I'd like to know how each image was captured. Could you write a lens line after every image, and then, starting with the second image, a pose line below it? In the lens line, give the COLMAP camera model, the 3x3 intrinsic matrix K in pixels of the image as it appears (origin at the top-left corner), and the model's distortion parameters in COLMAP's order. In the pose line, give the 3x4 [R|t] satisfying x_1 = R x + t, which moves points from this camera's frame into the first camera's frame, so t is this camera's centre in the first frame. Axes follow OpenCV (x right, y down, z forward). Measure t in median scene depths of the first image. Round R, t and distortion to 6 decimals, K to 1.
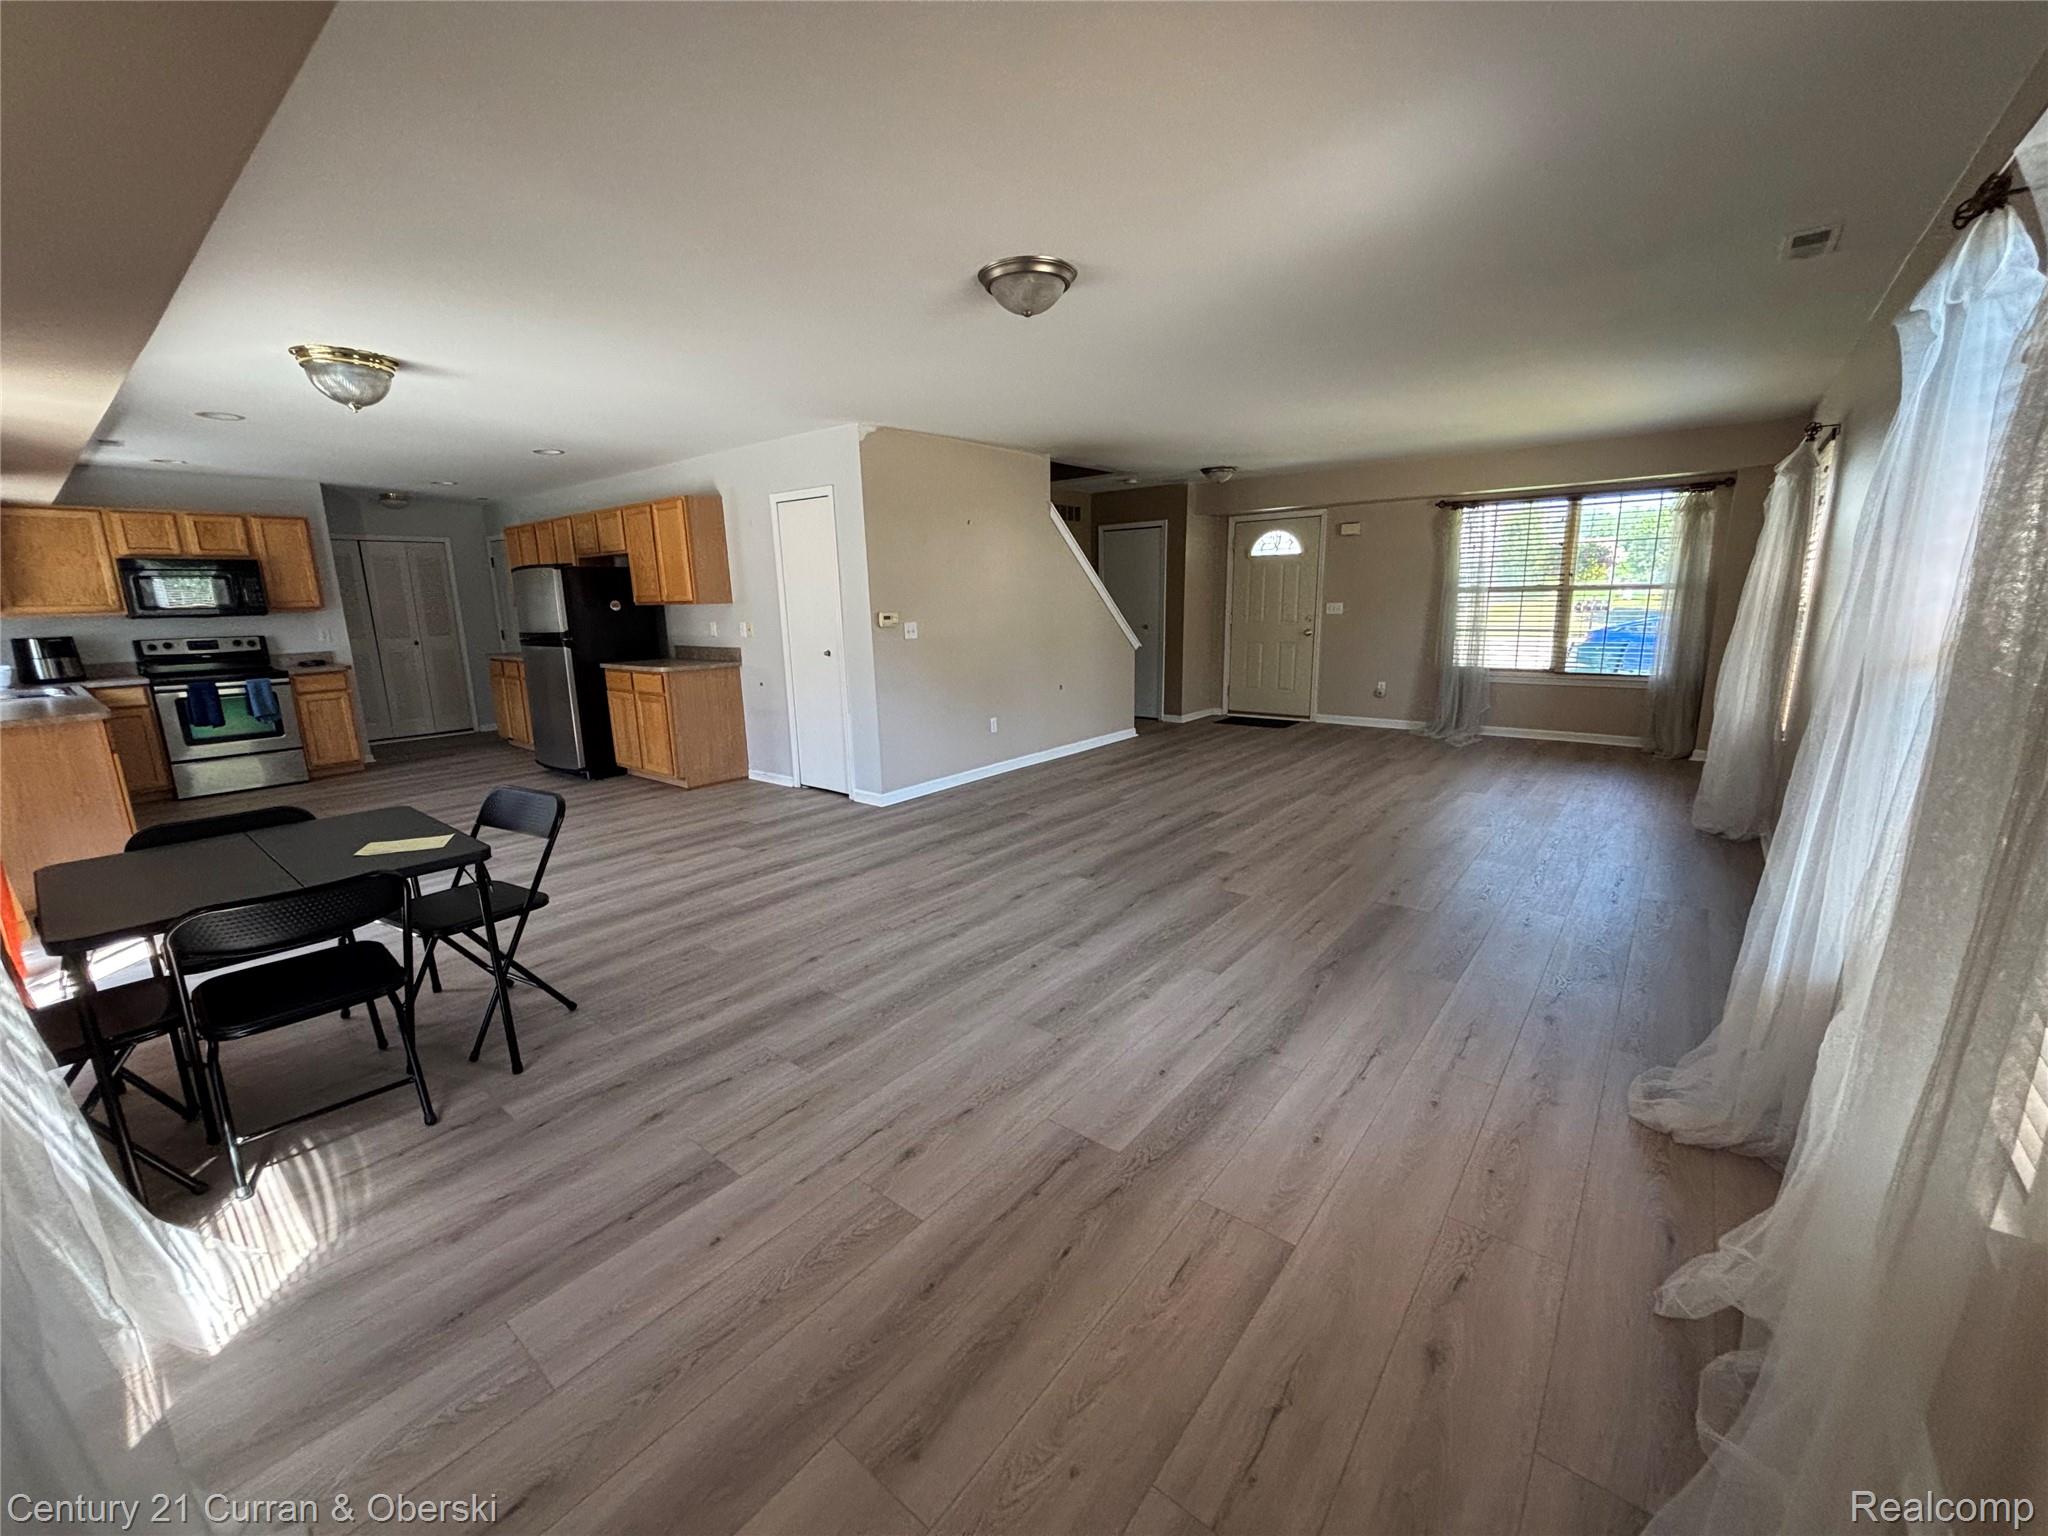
lens RADIAL K [[815.3, 0, 1024.0], [0, 815.3, 768.0], [0, 0, 1]] dist [0.000085, 0.000105]
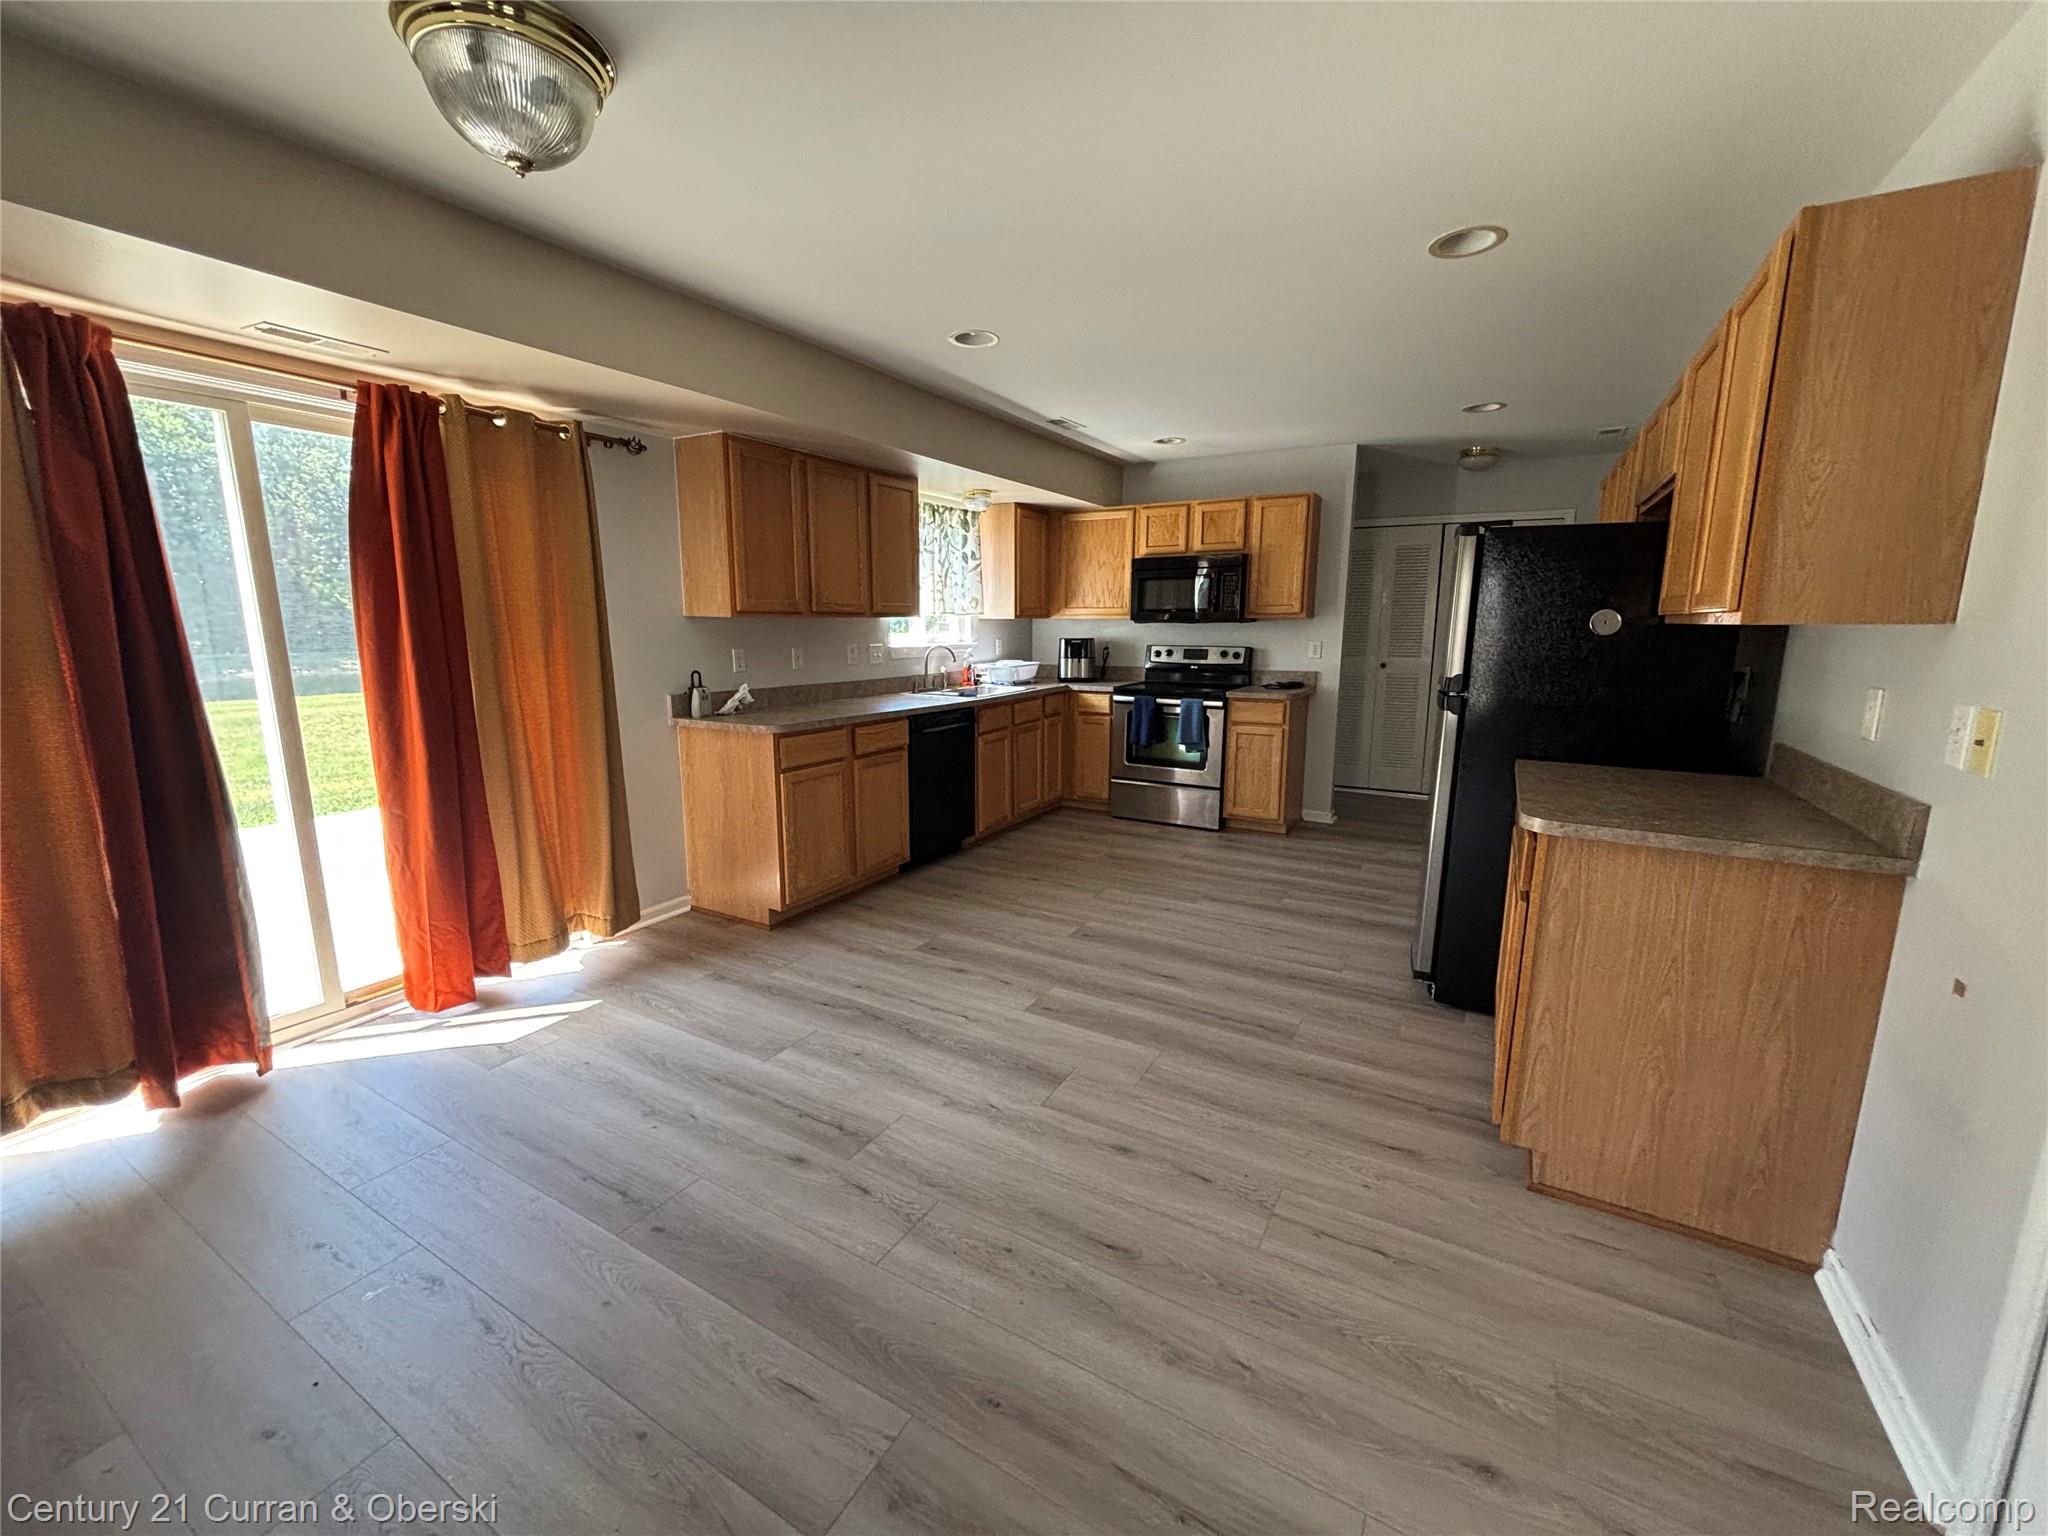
lens RADIAL K [[816.5, 0, 1024.0], [0, 816.5, 768.0], [0, 0, 1]] dist [0.000044, -0.000045]
pose [[0.156856, 0.198645, -0.967438, -0.149734], [-0.208854, 0.964082, 0.164094, -0.136031], [0.965286, 0.176314, 0.192709, 0.660595]]
